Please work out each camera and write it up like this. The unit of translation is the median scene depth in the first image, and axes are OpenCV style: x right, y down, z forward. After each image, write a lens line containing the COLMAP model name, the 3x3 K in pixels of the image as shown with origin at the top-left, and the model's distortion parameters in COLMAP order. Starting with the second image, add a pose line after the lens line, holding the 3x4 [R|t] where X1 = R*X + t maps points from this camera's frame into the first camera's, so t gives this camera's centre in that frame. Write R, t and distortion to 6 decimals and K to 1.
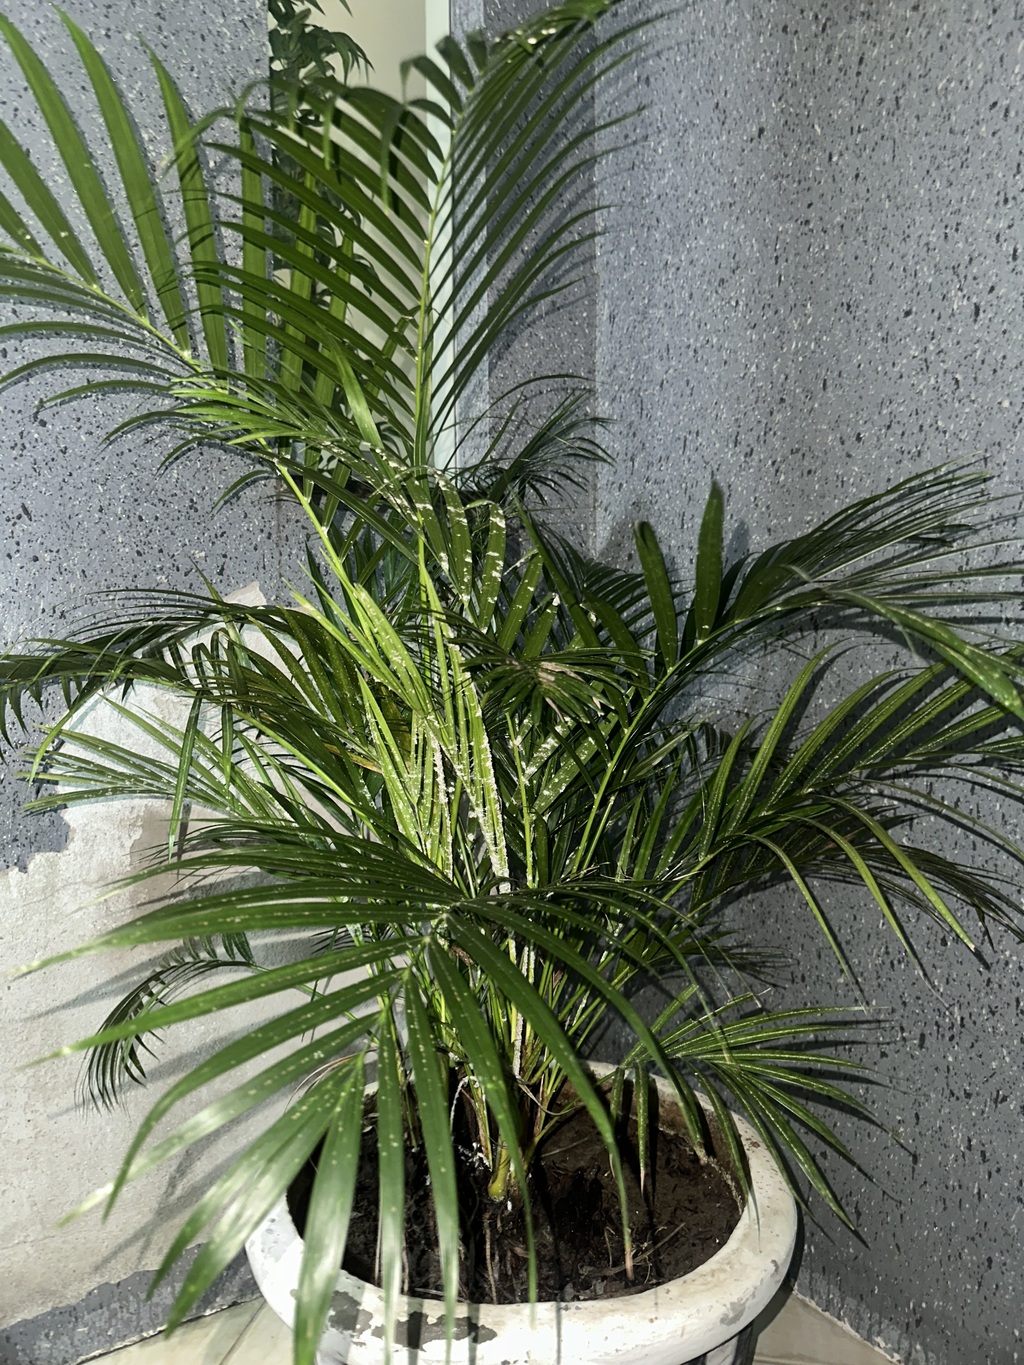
lens RADIAL K [[952.3, 0, 526.1], [0, 952.3, 686.9], [0, 0, 1]] dist [0.008747, -0.019578]
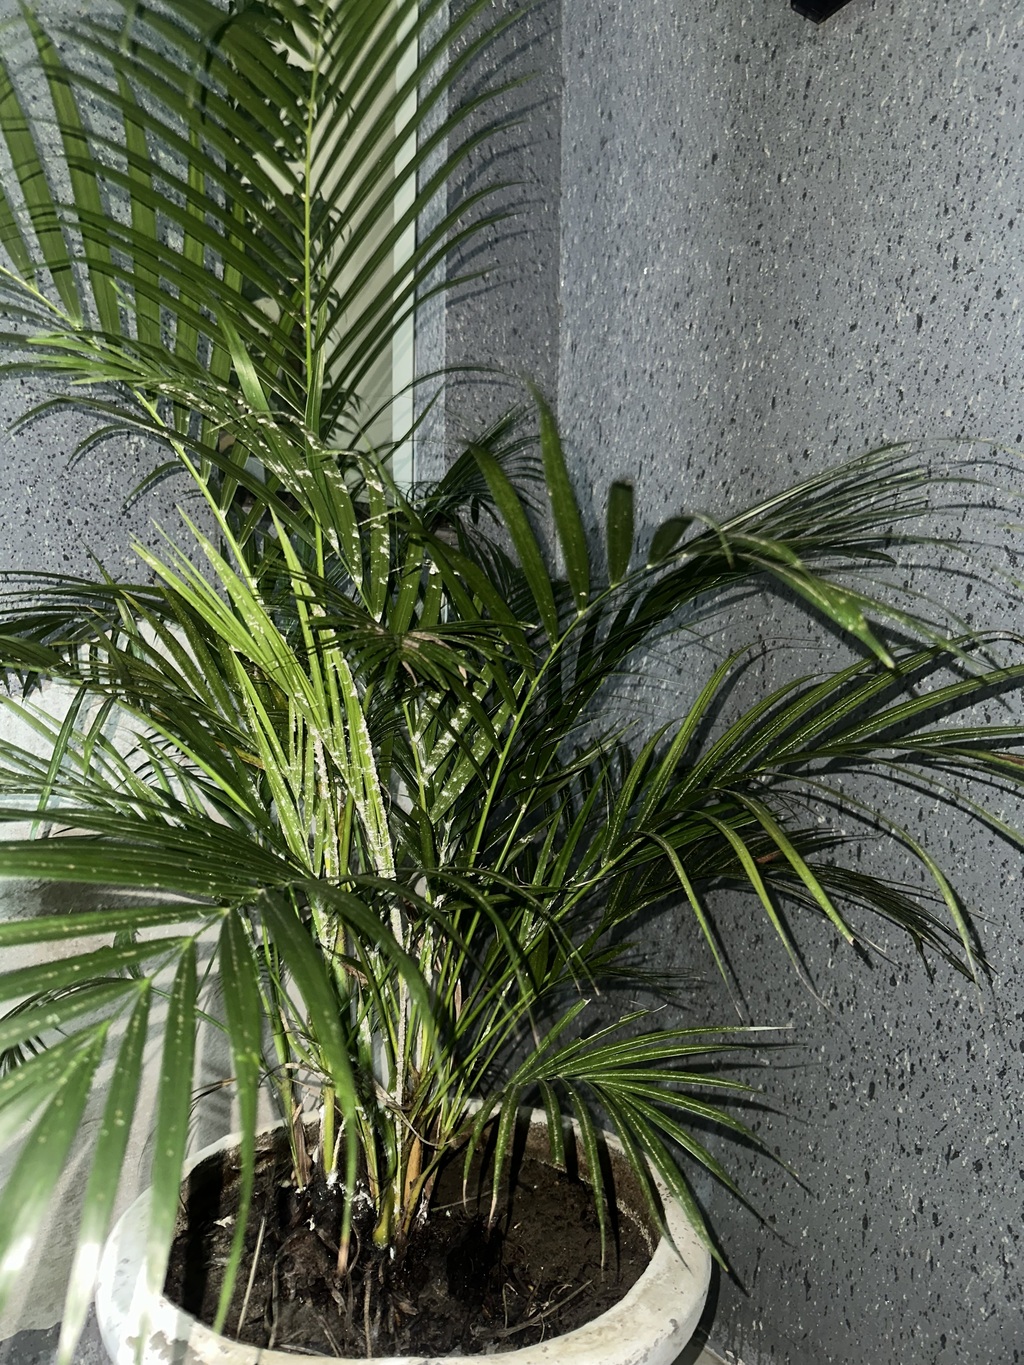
lens RADIAL K [[921.1, 0, 588.2], [0, 921.1, 726.5], [0, 0, 1]] dist [0.018404, -0.032645]
pose [[0.999751, 0.022197, -0.002316, 0.142569], [-0.022305, 0.997251, -0.070658, 0.093194], [0.000741, 0.070692, 0.997498, 0.082440]]
